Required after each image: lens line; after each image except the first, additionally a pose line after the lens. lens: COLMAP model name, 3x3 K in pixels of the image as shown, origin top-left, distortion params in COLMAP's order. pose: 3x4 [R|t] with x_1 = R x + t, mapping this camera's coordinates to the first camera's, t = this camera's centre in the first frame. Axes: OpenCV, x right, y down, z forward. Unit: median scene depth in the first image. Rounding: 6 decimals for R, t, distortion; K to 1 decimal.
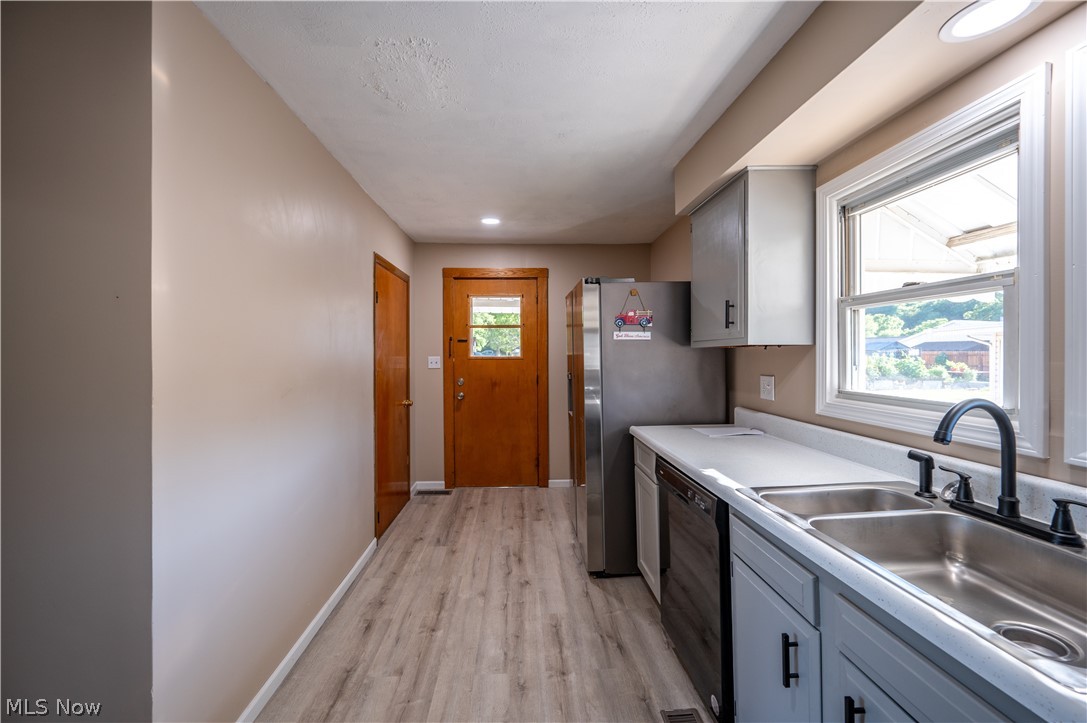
lens RADIAL K [[438.3, 0, 541.0], [0, 438.3, 358.5], [0, 0, 1]] dist [-0.001567, 0.000057]
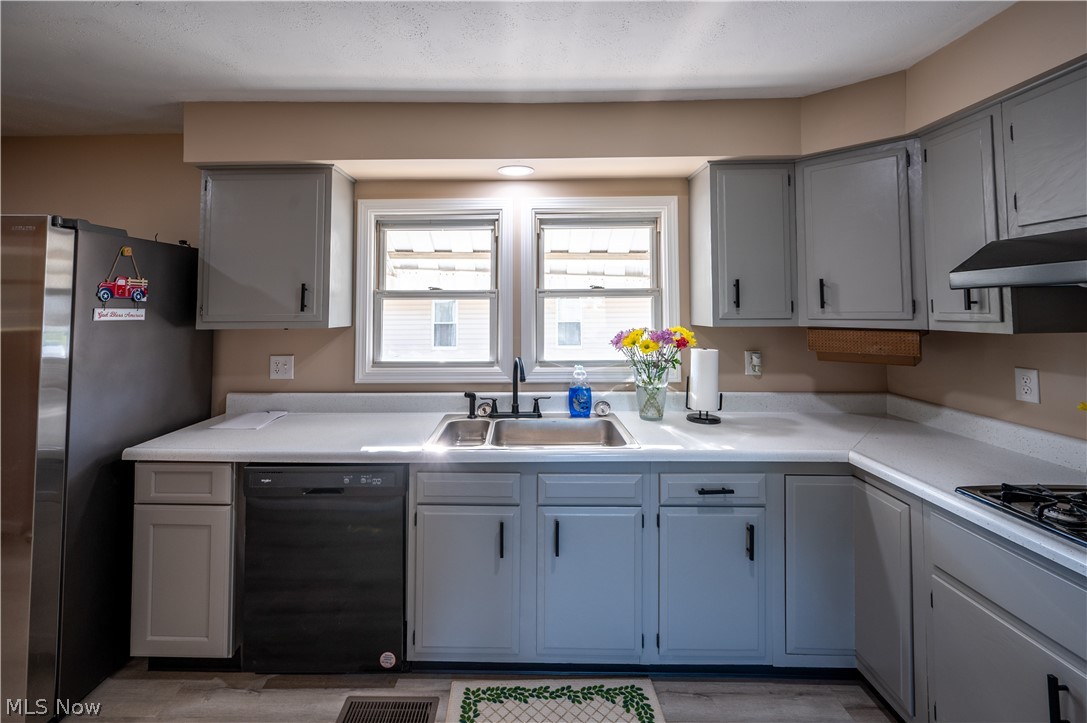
lens RADIAL K [[438.3, 0, 528.5], [0, 438.3, 299.2], [0, 0, 1]] dist [-0.001567, 0.000057]
pose [[0.079815, 0.033757, 0.996238, -0.549122], [0.015499, 0.999264, -0.035101, -0.055961], [-0.996689, 0.018242, 0.079233, 0.423455]]
